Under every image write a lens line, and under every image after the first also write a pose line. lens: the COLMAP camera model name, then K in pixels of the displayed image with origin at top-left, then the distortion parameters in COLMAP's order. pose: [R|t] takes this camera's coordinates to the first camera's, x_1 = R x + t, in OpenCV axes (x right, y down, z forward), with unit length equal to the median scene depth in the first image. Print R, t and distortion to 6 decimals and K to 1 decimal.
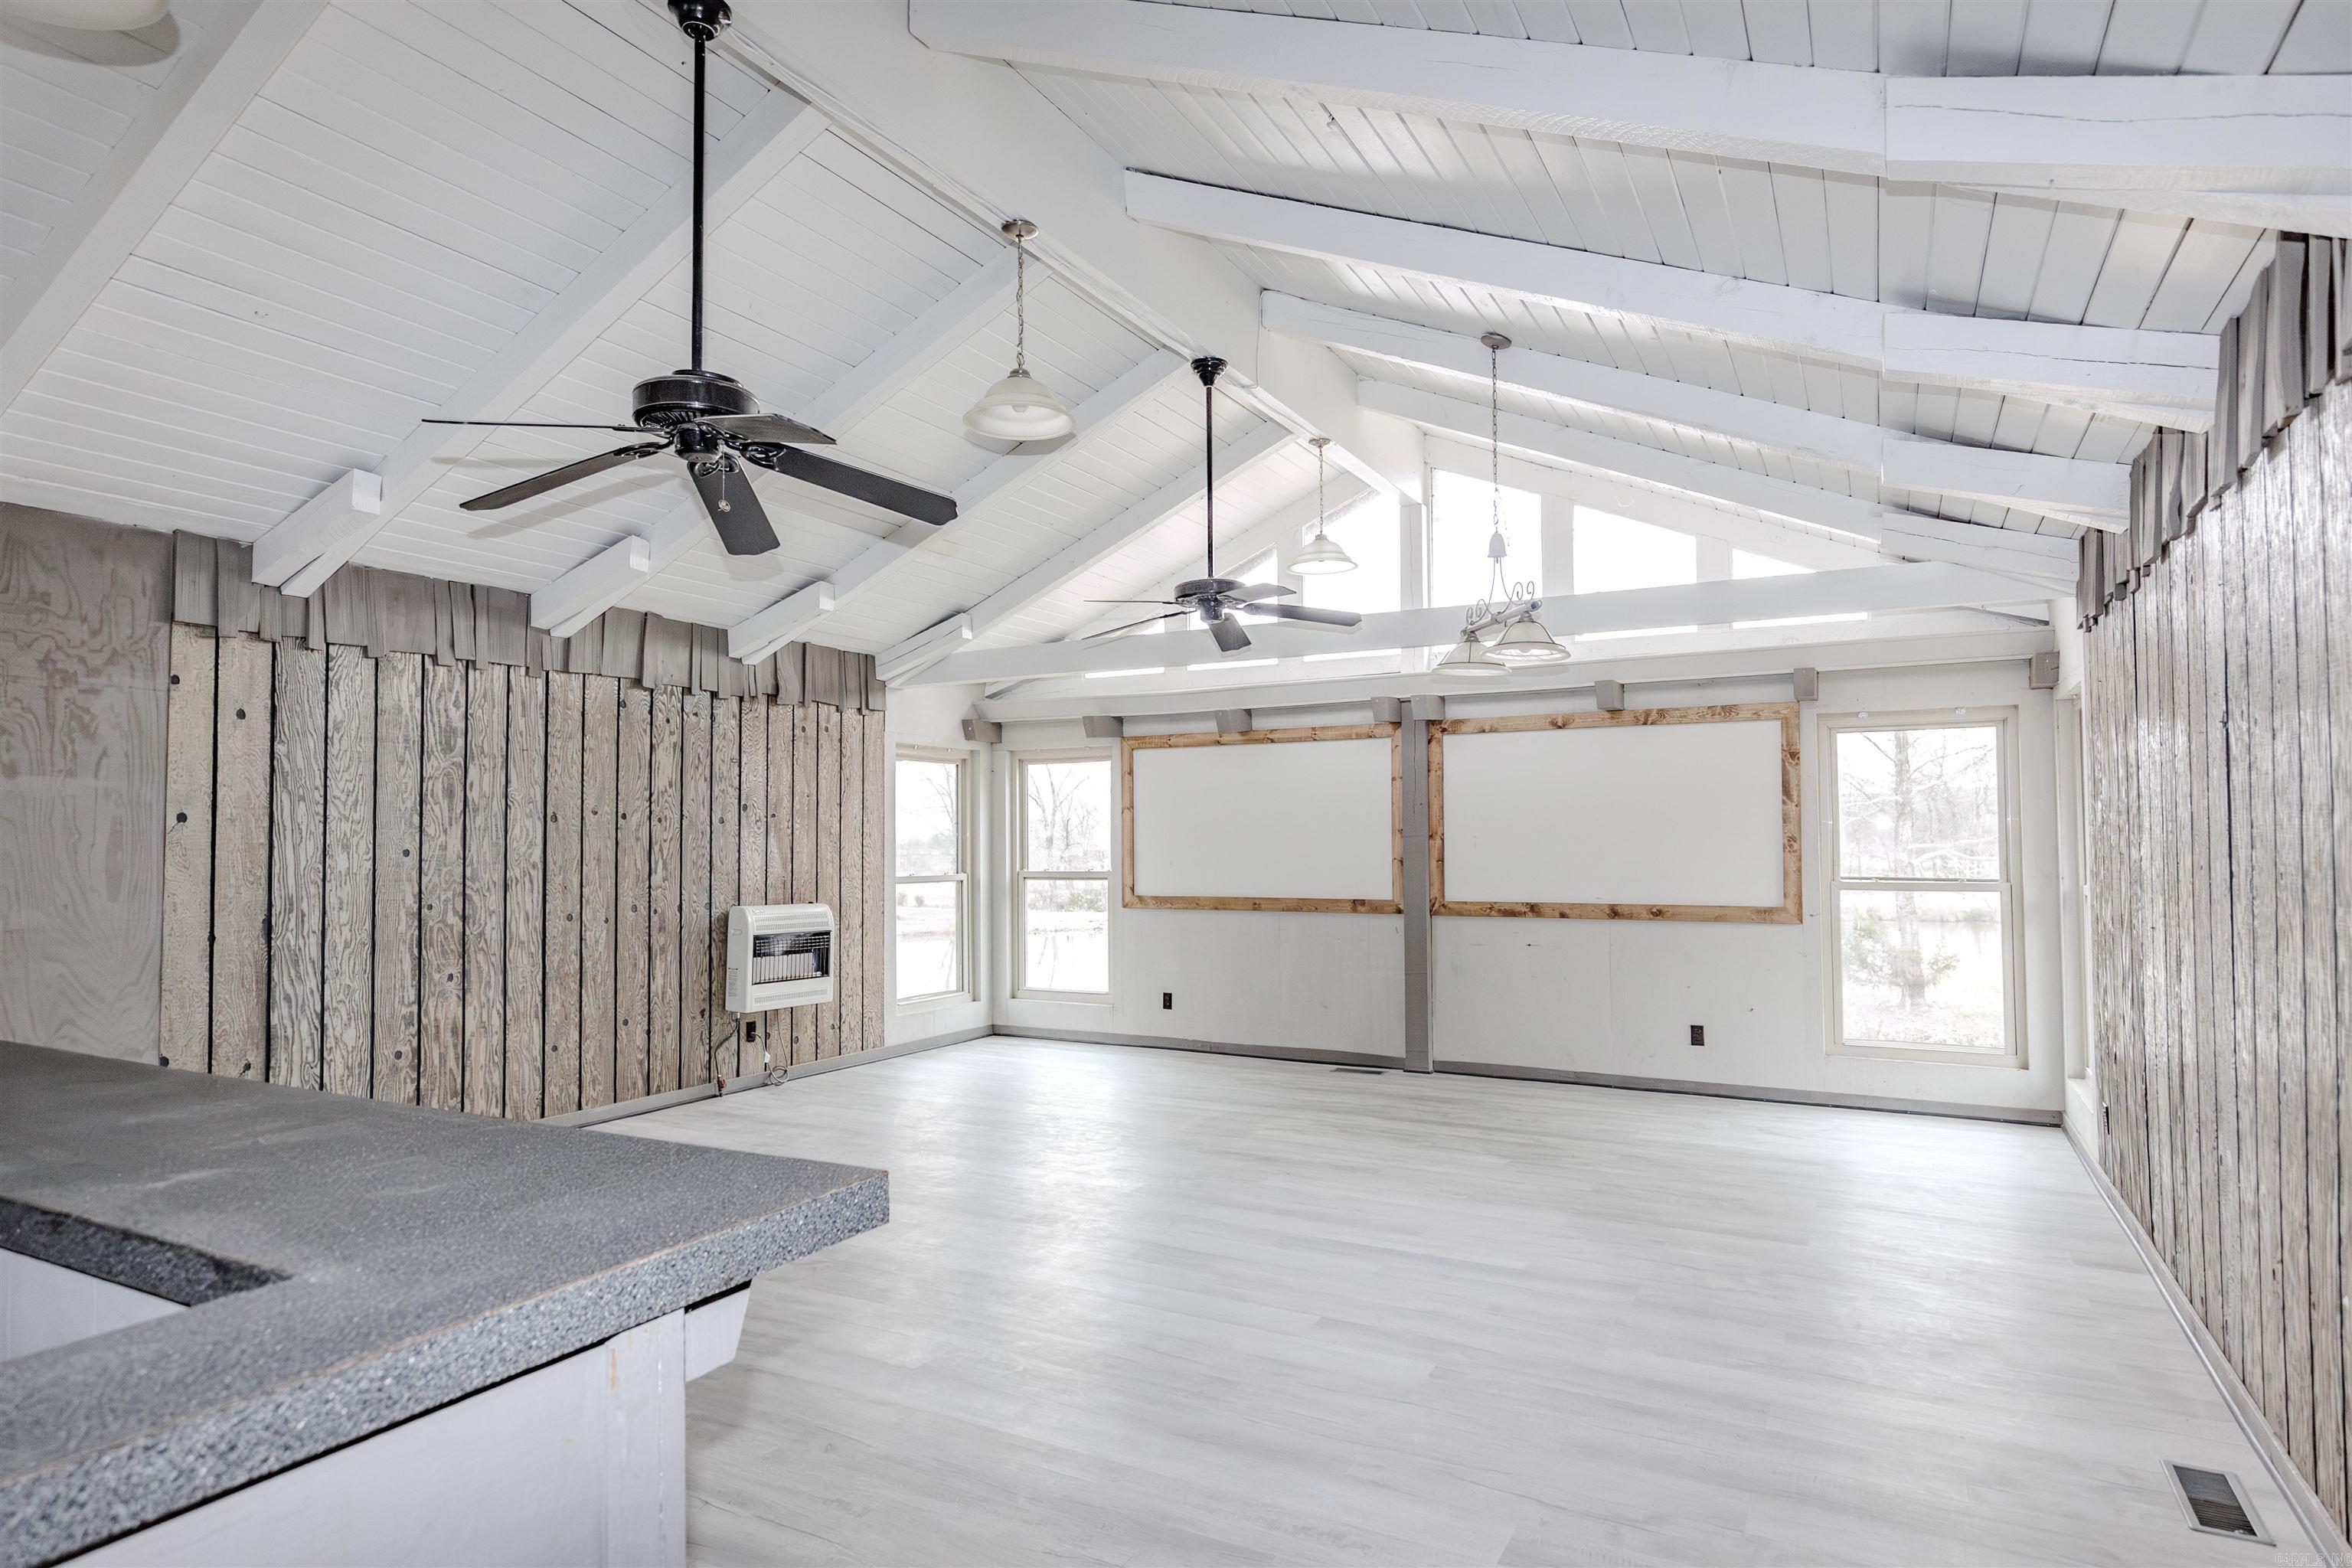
lens RADIAL K [[1392.4, 0, 1179.5], [0, 1392.4, 794.1], [0, 0, 1]] dist [0.000945, -0.000249]
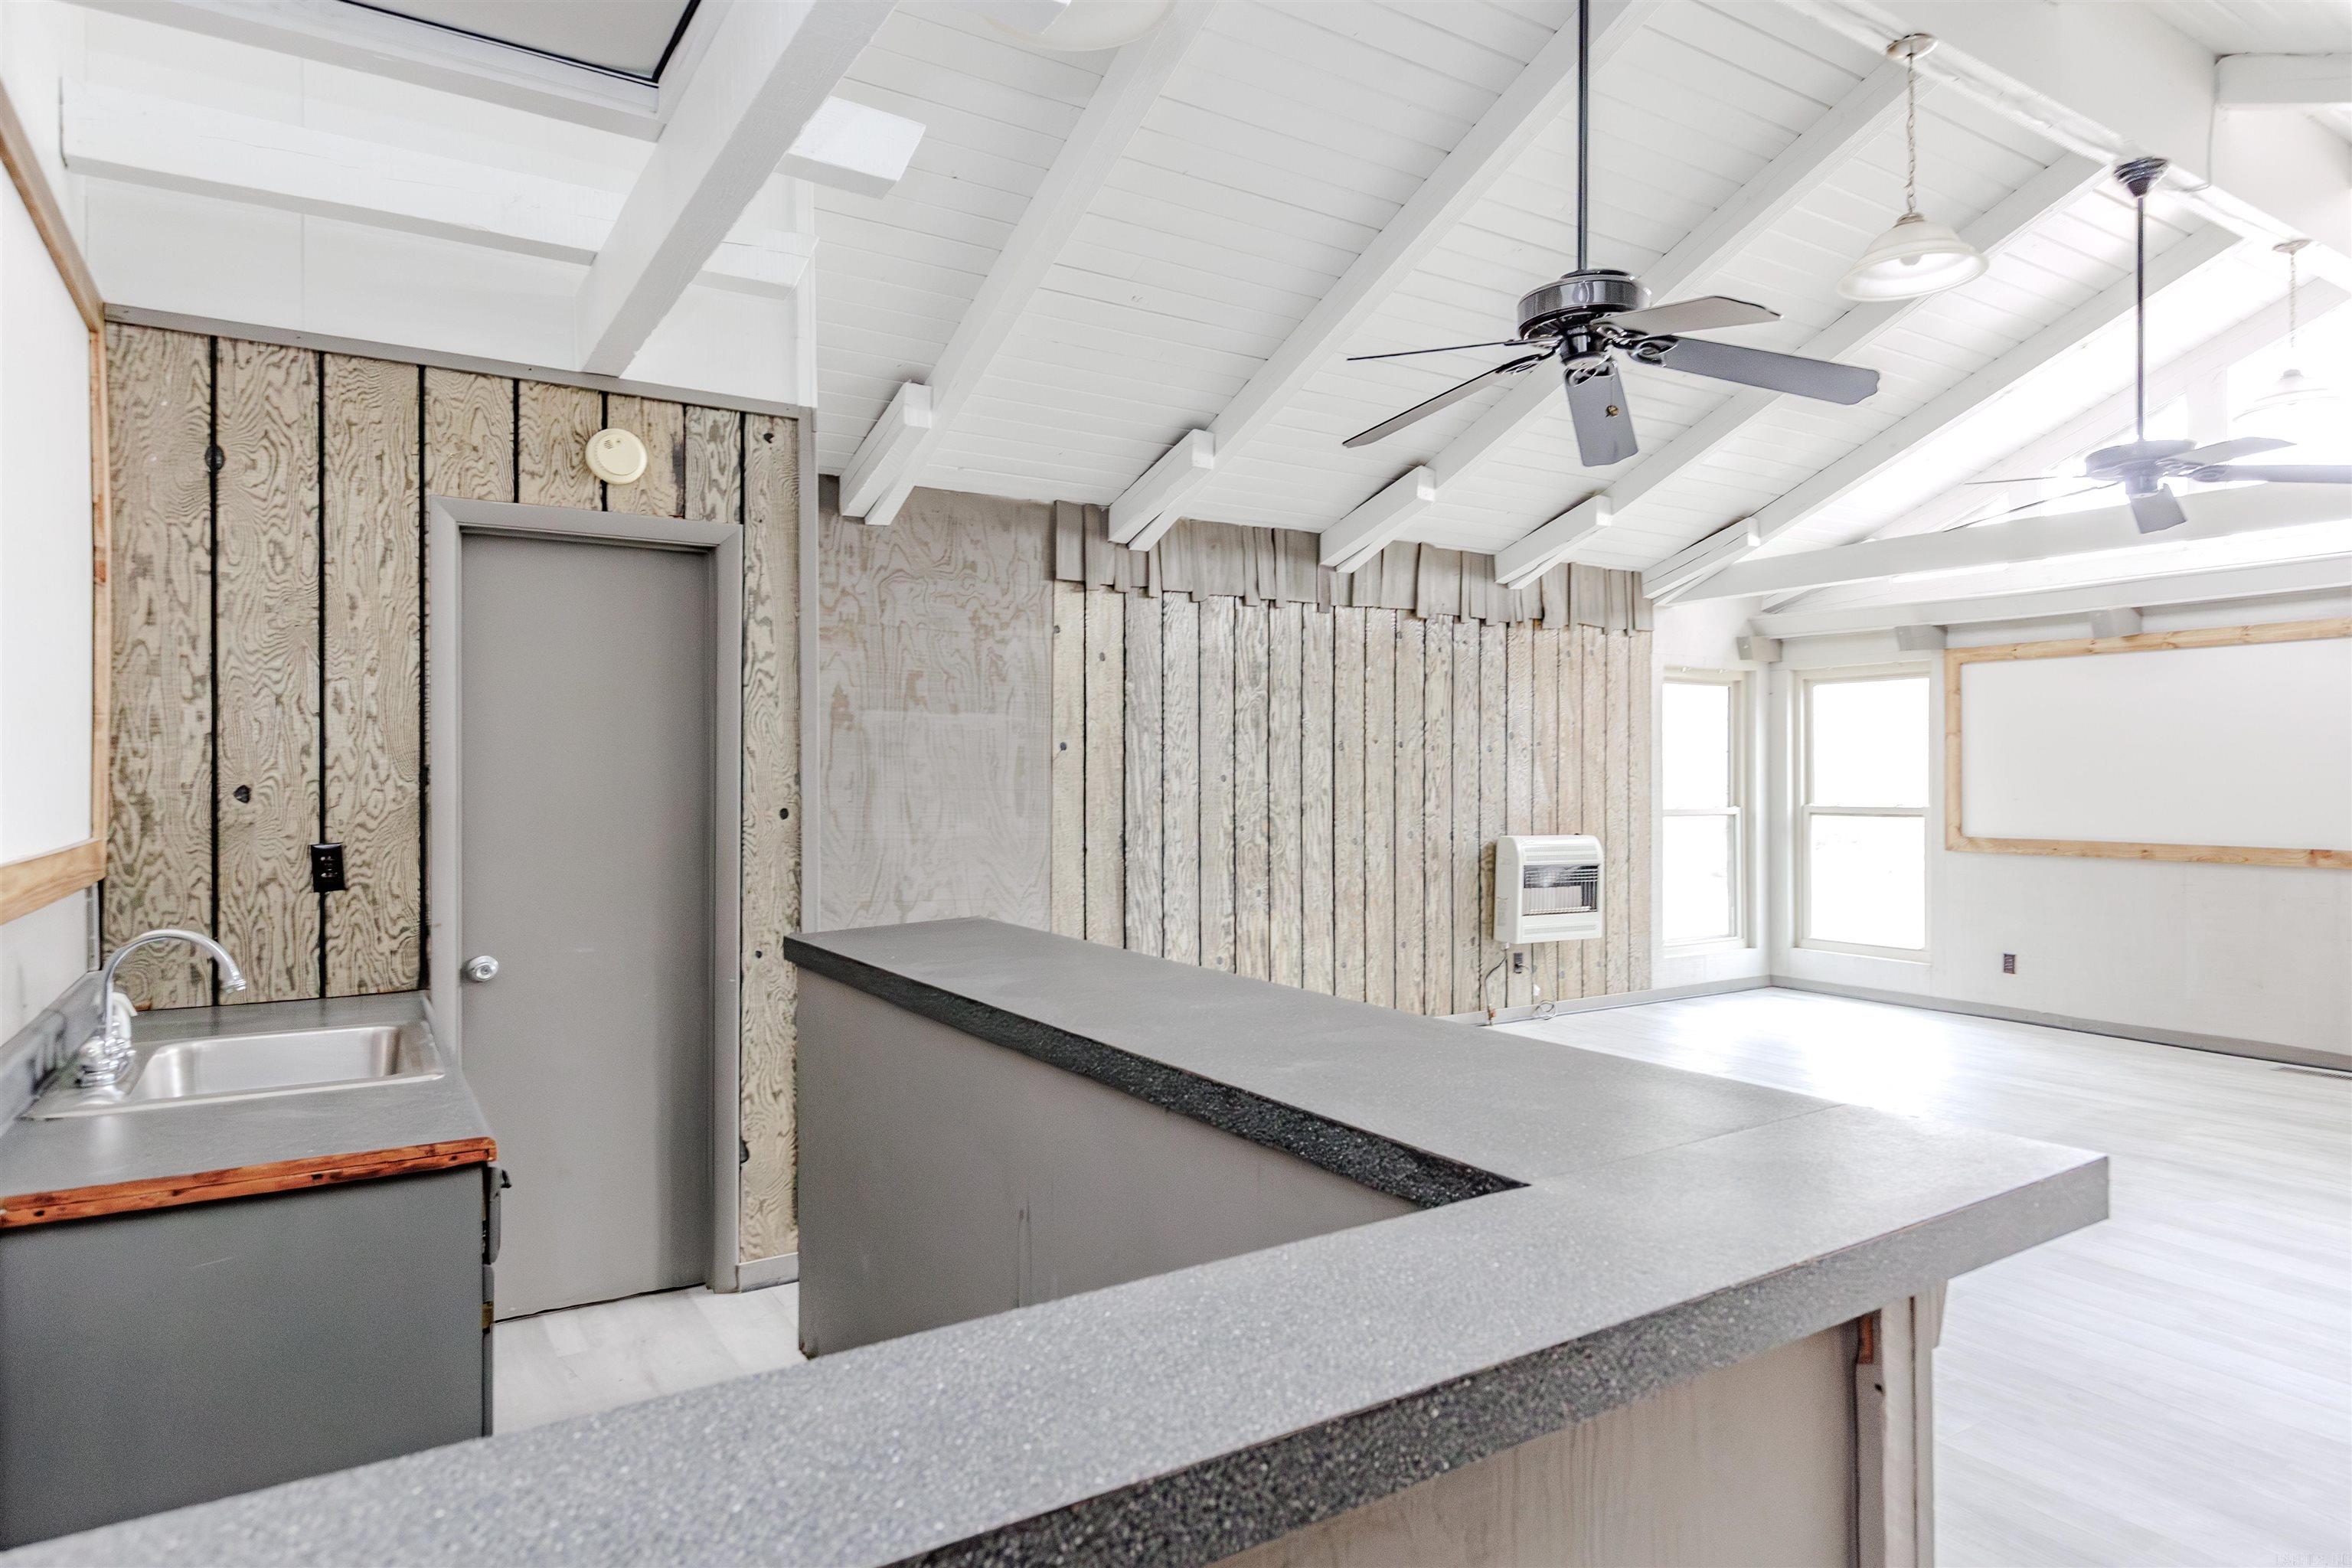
lens RADIAL K [[1402.0, 0, 1085.8], [0, 1402.0, 779.2], [0, 0, 1]] dist [0.004106, -0.001299]
pose [[0.857246, 0.007641, -0.514851, -0.062402], [0.012011, 0.999321, 0.034829, 0.002384], [0.514767, -0.036040, 0.856572, -0.003558]]
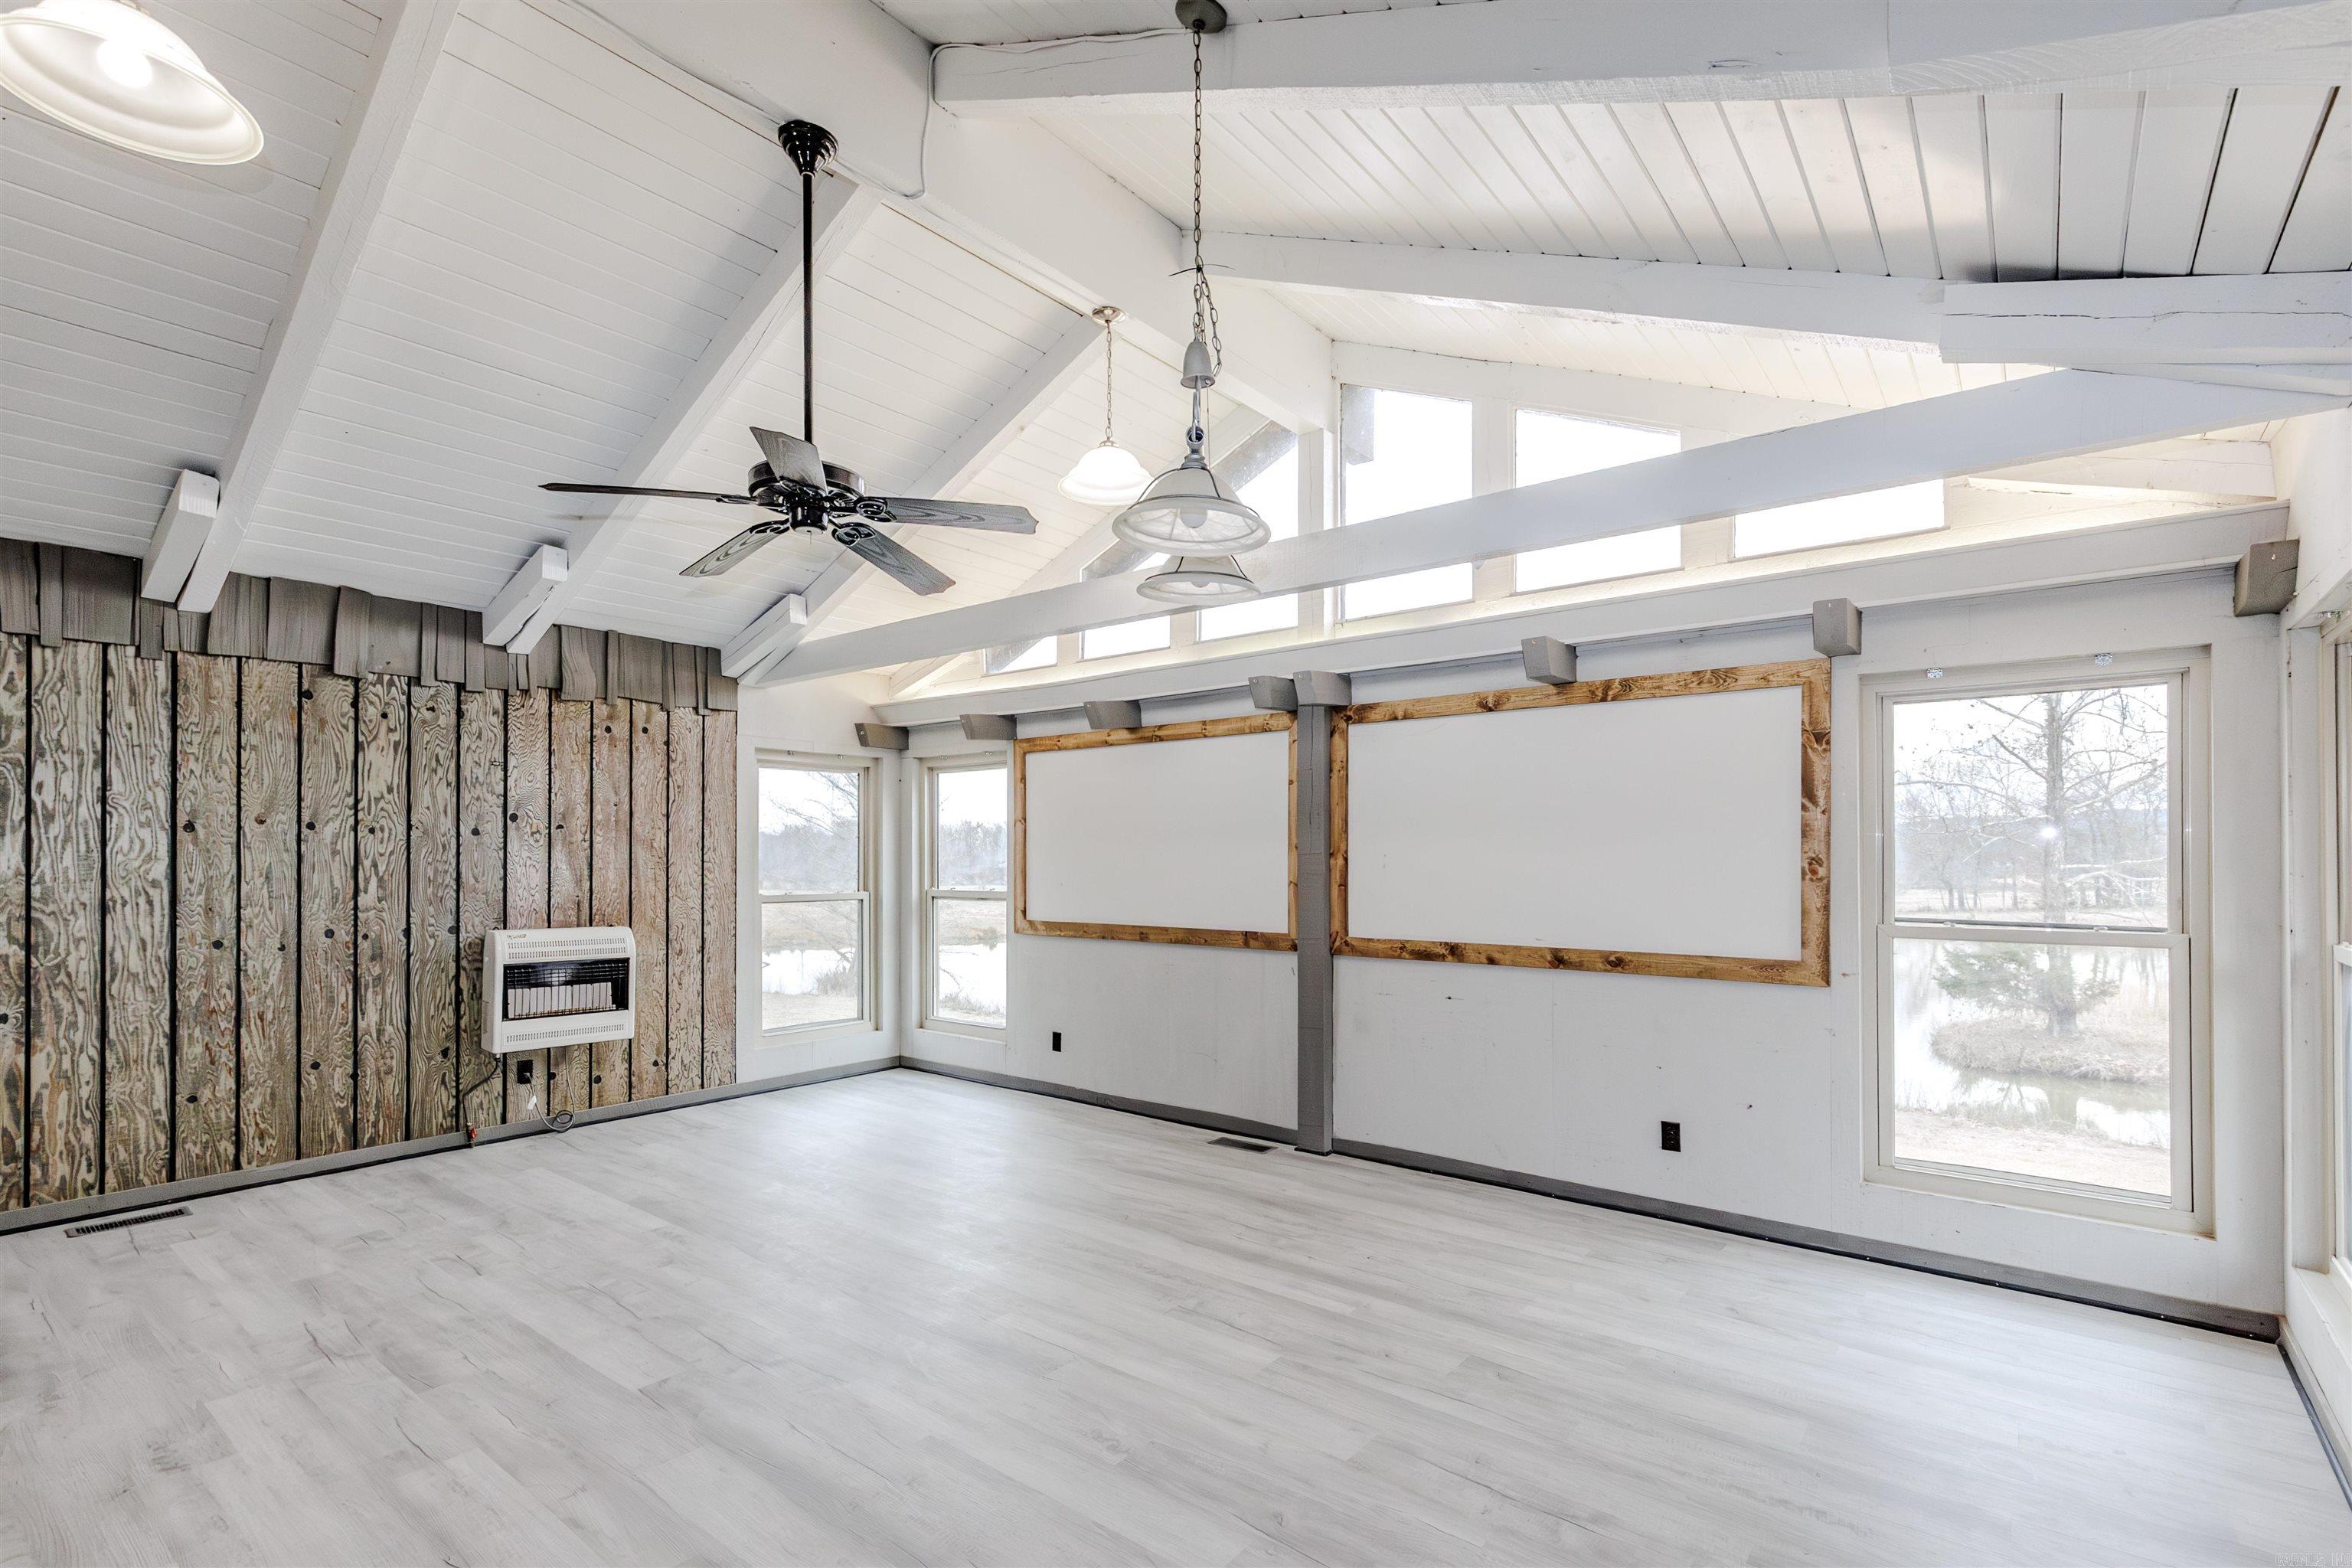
lens RADIAL K [[1157.1, 0, 1132.3], [0, 1157.1, 855.2], [0, 0, 1]] dist [0.002547, -0.000058]
pose [[0.980317, 0.005725, -0.197348, 0.222008], [0.000845, 0.999449, 0.033192, 0.010001], [0.197429, -0.032706, 0.979771, 0.376772]]
